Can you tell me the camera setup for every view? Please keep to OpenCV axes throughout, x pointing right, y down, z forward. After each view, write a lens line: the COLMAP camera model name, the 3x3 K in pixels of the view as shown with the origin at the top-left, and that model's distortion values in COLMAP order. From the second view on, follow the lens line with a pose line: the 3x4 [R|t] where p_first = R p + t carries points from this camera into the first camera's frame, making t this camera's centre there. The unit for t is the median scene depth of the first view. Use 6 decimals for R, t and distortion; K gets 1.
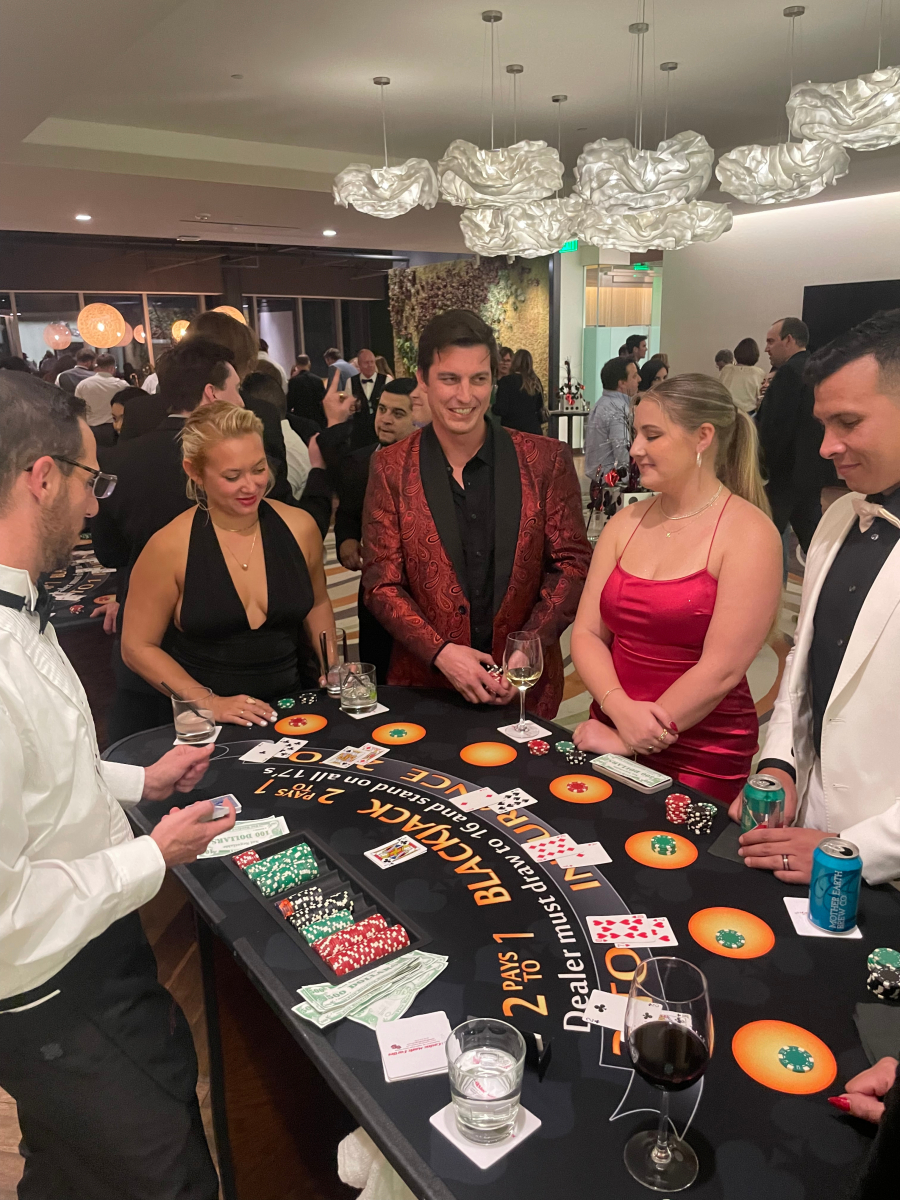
lens RADIAL K [[895.4, 0, 449.9], [0, 895.4, 600.6], [0, 0, 1]] dist [-0.007326, -0.004636]
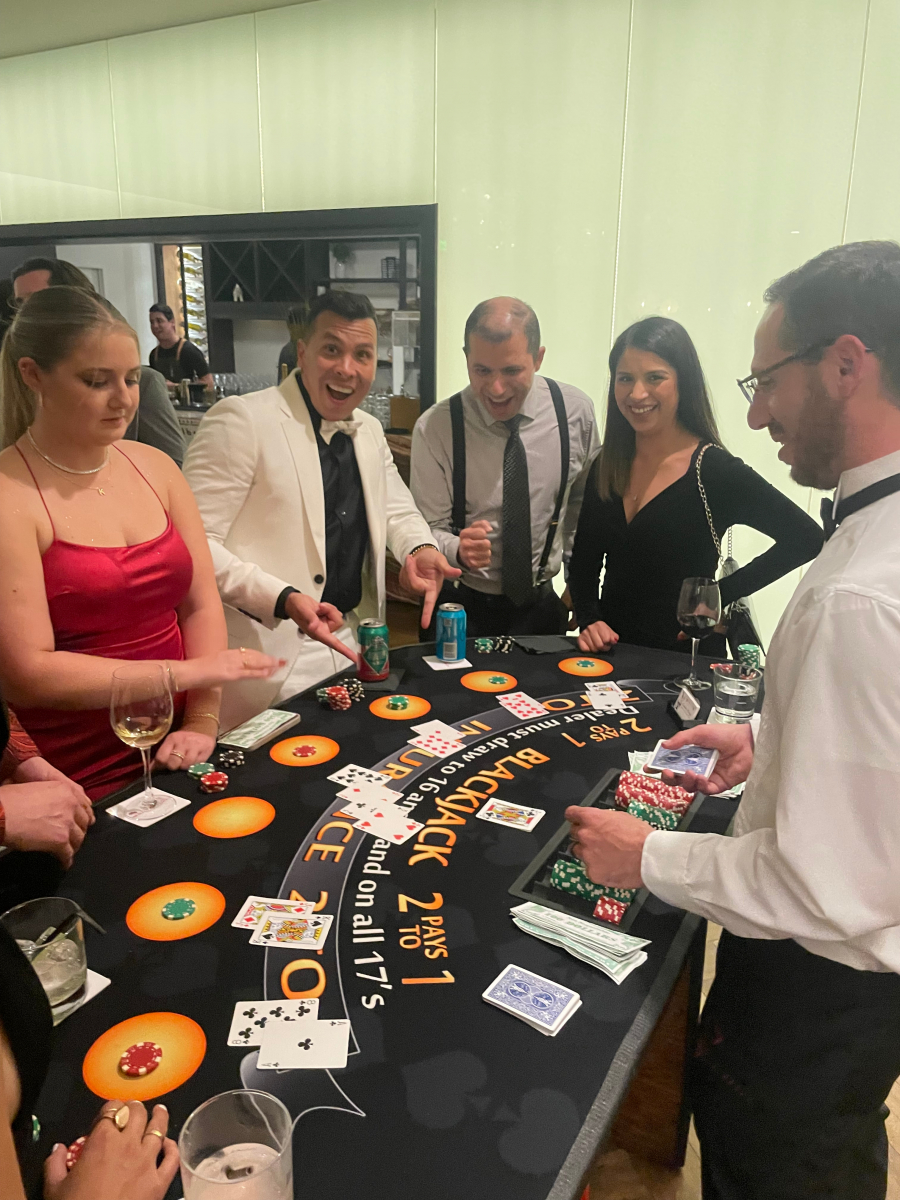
lens RADIAL K [[895.4, 0, 450.9], [0, 895.4, 597.9], [0, 0, 1]] dist [-0.007326, -0.004636]
pose [[-0.421917, -0.251556, 0.871037, -0.768678], [0.245500, 0.893145, 0.376857, -0.270206], [-0.872763, 0.372843, -0.315076, 1.258210]]
